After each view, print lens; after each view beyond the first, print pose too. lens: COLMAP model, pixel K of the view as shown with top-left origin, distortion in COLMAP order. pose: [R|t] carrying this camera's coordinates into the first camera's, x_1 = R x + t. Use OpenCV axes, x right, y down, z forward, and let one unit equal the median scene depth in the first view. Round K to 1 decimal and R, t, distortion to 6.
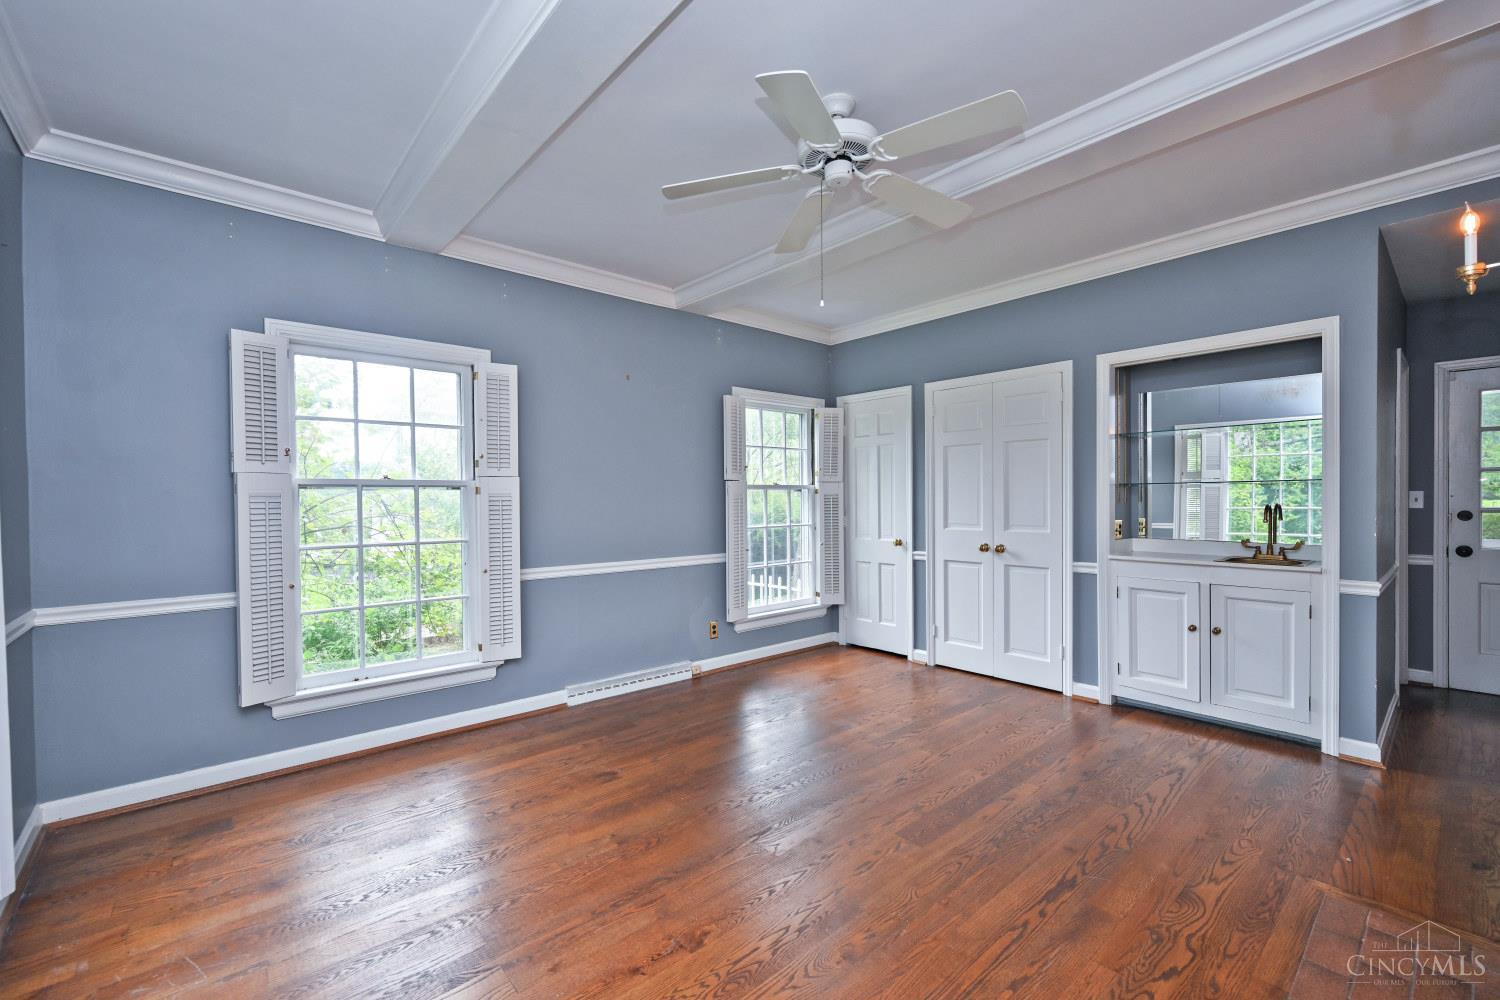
lens RADIAL K [[621.5, 0, 744.1], [0, 621.5, 504.5], [0, 0, 1]] dist [0.001255, 0.000396]
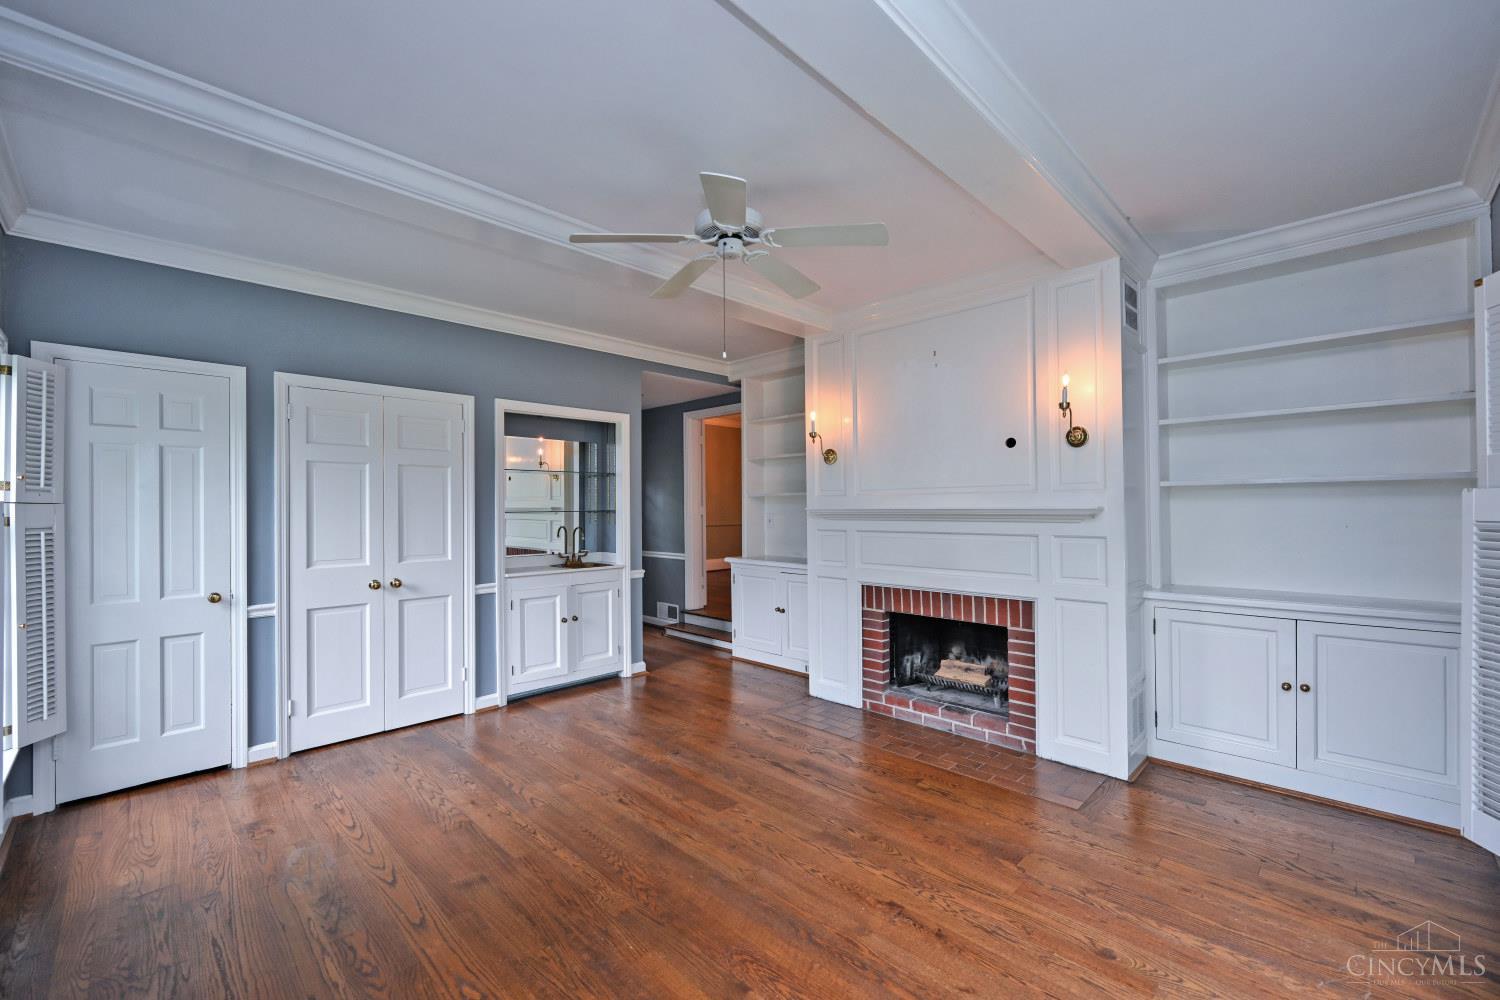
lens RADIAL K [[621.5, 0, 744.1], [0, 621.5, 504.5], [0, 0, 1]] dist [0.001255, 0.000396]
pose [[-0.068836, 0.011898, 0.997557, -0.570702], [0.017262, 0.999793, -0.010734, -0.026751], [-0.997479, 0.016481, -0.069027, 0.613290]]
